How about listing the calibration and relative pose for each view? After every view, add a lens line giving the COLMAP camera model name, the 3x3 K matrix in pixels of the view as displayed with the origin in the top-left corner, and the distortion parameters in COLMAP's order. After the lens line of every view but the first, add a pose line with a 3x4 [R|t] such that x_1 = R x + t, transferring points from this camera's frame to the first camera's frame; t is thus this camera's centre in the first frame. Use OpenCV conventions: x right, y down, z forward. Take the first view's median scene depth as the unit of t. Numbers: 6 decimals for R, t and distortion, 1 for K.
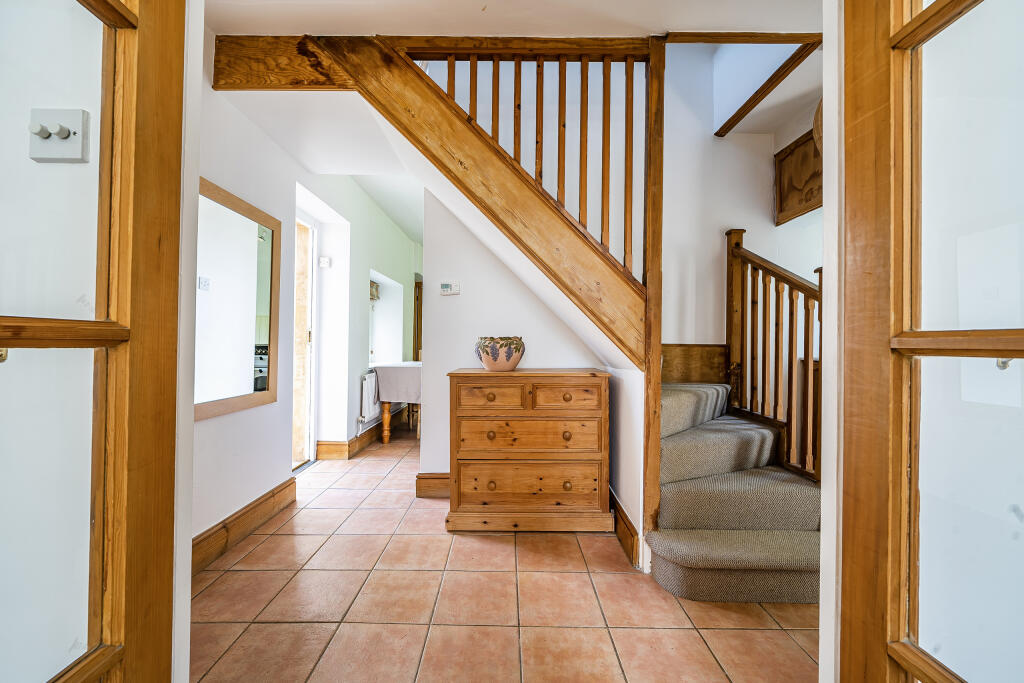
lens RADIAL K [[379.6, 0, 508.3], [0, 379.6, 339.4], [0, 0, 1]] dist [-0.005101, 0.000093]
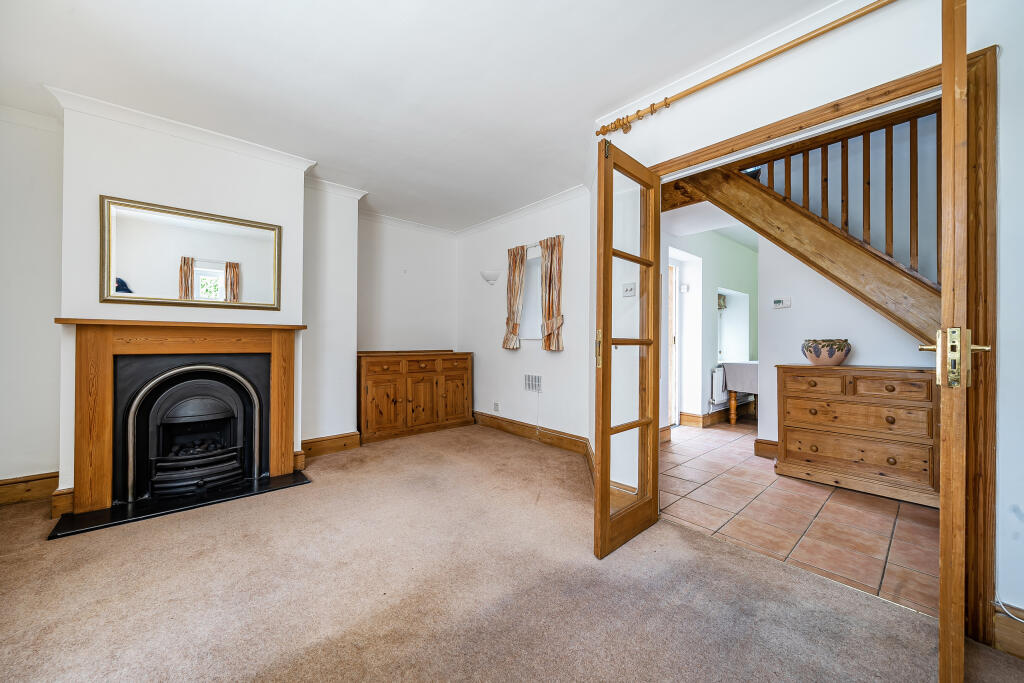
lens RADIAL K [[379.6, 0, 510.8], [0, 379.6, 340.0], [0, 0, 1]] dist [-0.005101, 0.000093]
pose [[0.657944, -0.010417, -0.752995, 0.266445], [0.008224, 0.999944, -0.006647, -0.005024], [0.753022, -0.001820, 0.657993, -0.714567]]
